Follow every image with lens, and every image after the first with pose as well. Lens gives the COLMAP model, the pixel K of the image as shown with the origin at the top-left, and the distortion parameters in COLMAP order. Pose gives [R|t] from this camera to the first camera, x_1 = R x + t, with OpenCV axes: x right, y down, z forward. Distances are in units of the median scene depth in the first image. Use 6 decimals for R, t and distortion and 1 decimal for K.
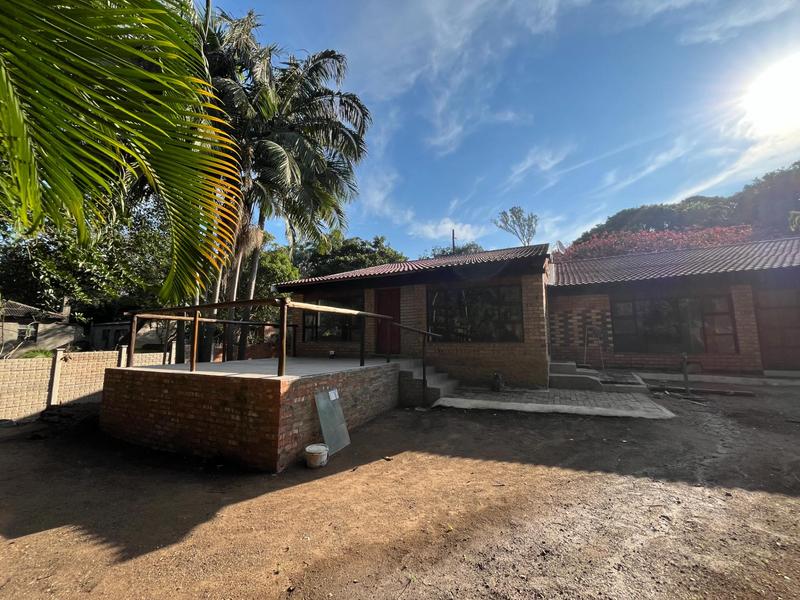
lens RADIAL K [[317.2, 0, 400.0], [0, 317.2, 300.0], [0, 0, 1]] dist [-0.000128, 0.000285]
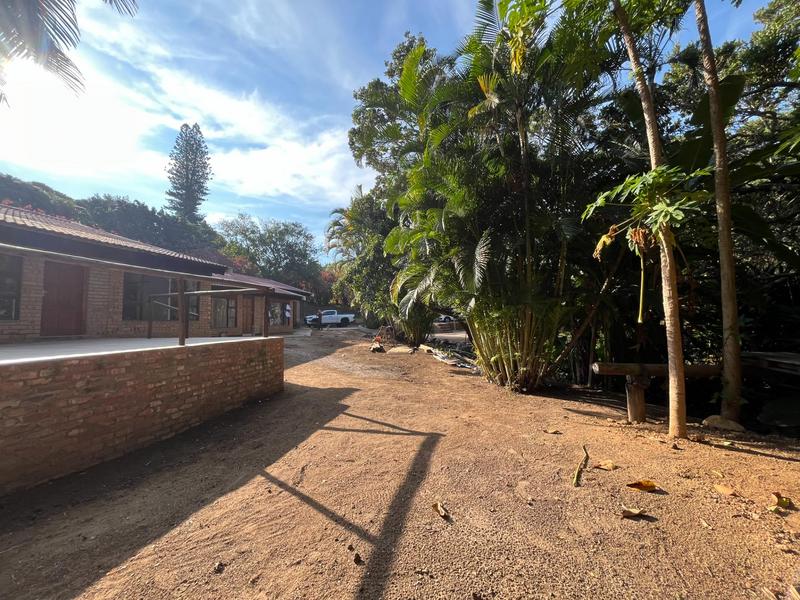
lens RADIAL K [[321.6, 0, 396.1], [0, 321.6, 300.3], [0, 0, 1]] dist [-0.002832, -0.000347]
pose [[-0.208416, 0.070704, 0.975481, -1.279724], [-0.106120, 0.989860, -0.094419, 0.088464], [-0.972266, -0.123196, -0.198800, 0.449280]]
